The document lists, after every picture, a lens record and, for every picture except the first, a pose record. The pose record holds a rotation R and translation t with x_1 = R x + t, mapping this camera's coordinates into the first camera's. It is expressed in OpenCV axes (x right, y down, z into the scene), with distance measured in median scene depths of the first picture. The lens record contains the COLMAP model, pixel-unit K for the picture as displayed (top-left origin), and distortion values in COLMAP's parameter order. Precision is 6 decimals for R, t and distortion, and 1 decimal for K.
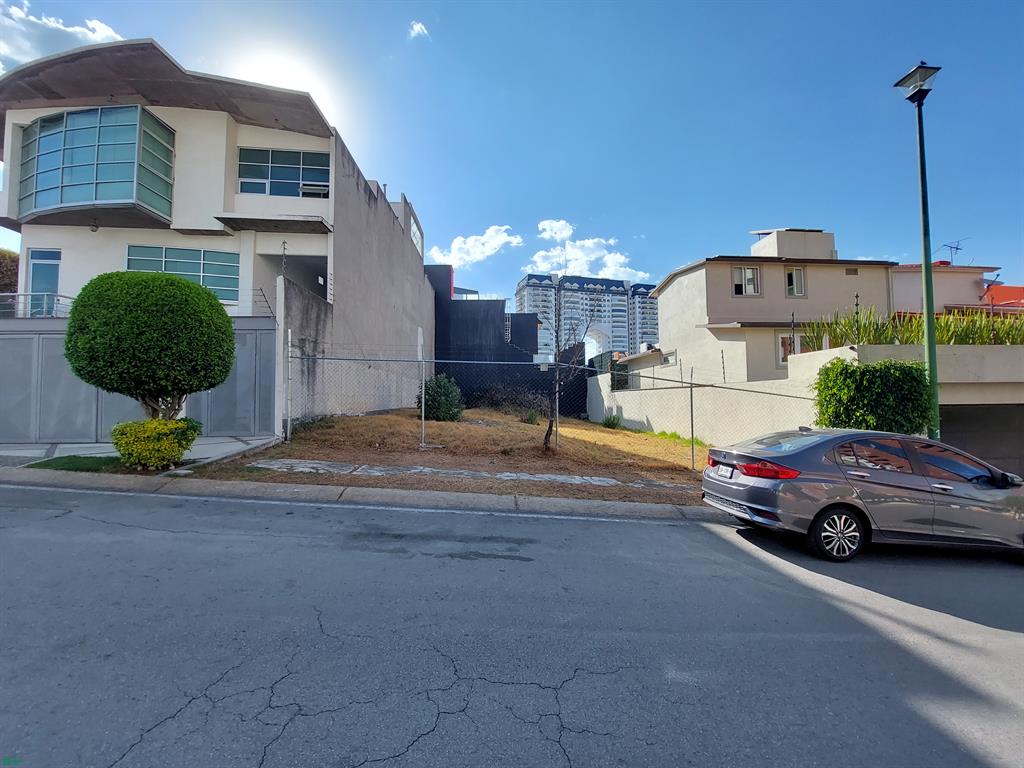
lens RADIAL K [[405.1, 0, 519.2], [0, 405.1, 387.4], [0, 0, 1]] dist [-0.018395, 0.000545]
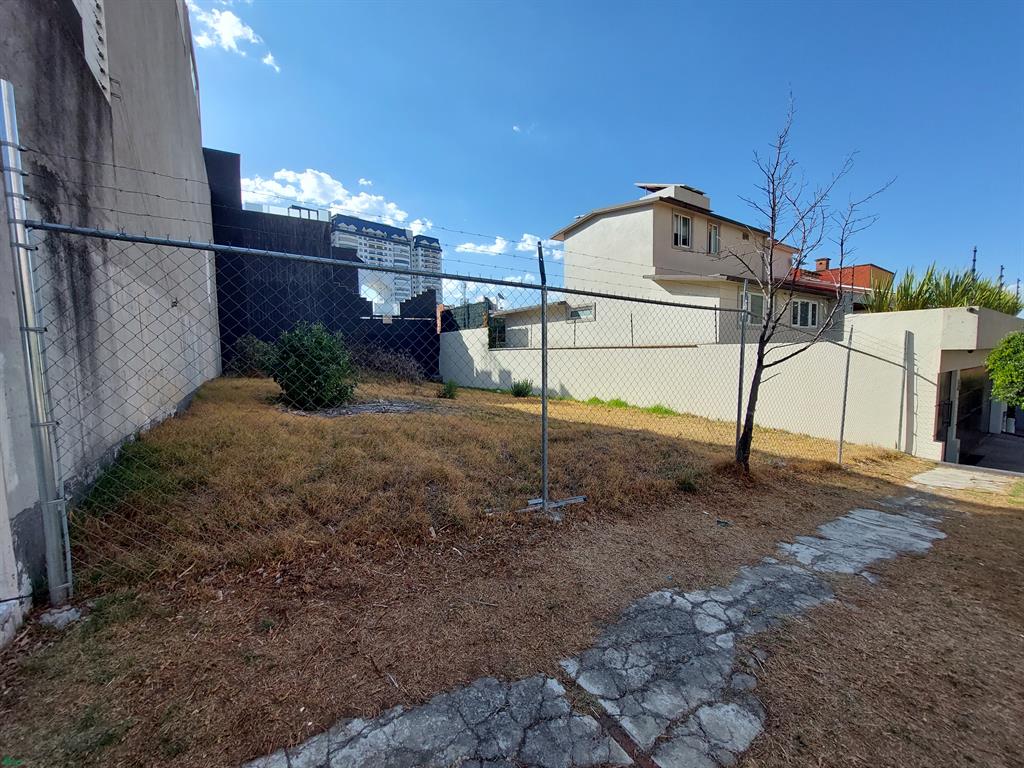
lens RADIAL K [[405.1, 0, 514.4], [0, 405.1, 385.2], [0, 0, 1]] dist [-0.018395, 0.000545]
pose [[0.861993, -0.047433, 0.504696, -0.355600], [-0.005875, 0.994611, 0.103511, -0.011295], [-0.506886, -0.092191, 0.857069, 0.536719]]
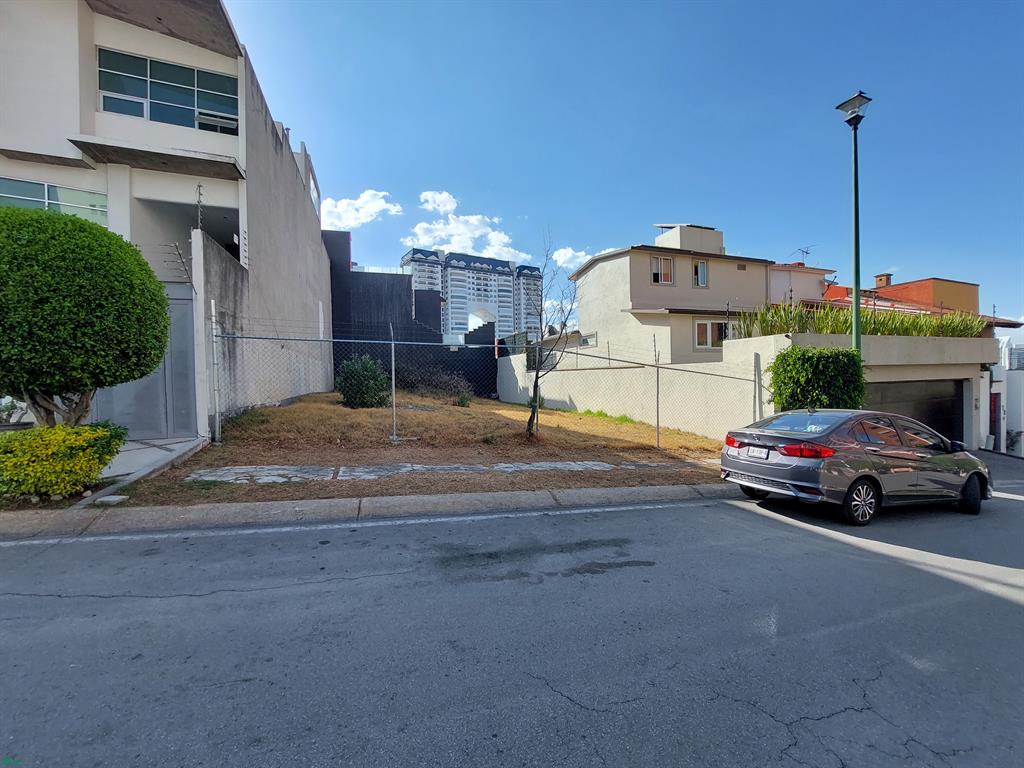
lens RADIAL K [[405.1, 0, 516.4], [0, 405.1, 385.6], [0, 0, 1]] dist [-0.018395, 0.000545]
pose [[0.961679, -0.017779, 0.273601, -0.171518], [0.004730, 0.998823, 0.048281, -0.010299], [-0.274137, -0.045137, 0.960631, 0.067061]]
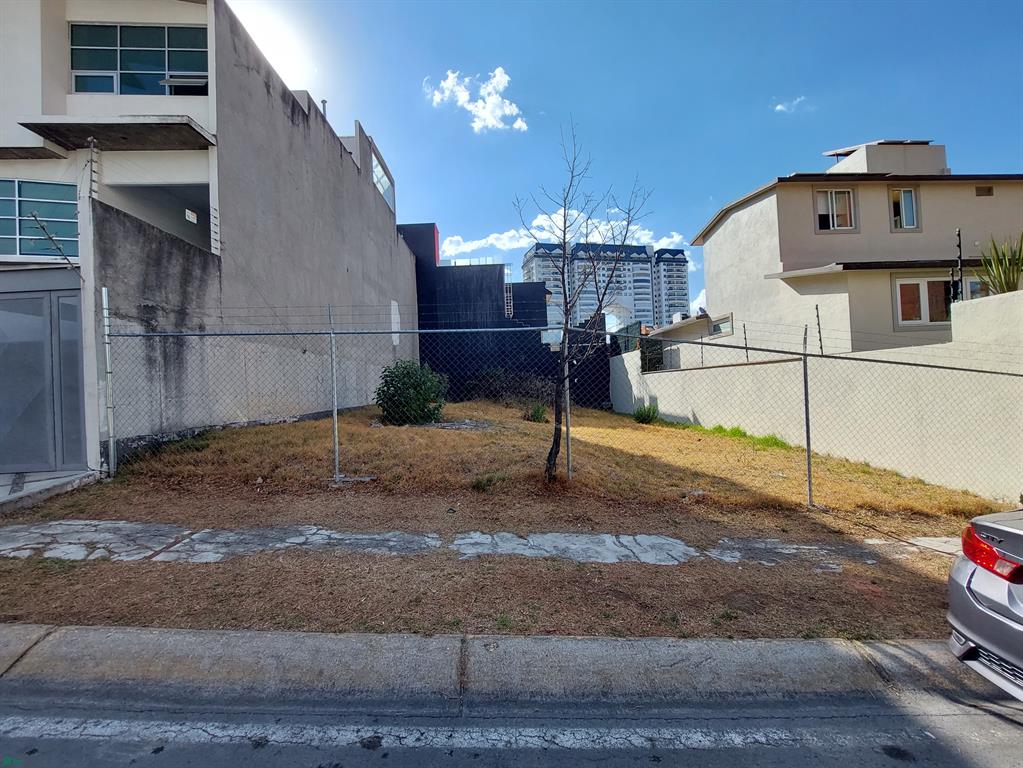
lens RADIAL K [[453.4, 0, 519.8], [0, 453.4, 383.8], [0, 0, 1]] dist [-0.016529, -0.001919]
pose [[0.999038, -0.035678, -0.025507, 0.034591], [0.036266, 0.999078, 0.022997, 0.001938], [0.024663, -0.023900, 0.999410, 0.283753]]
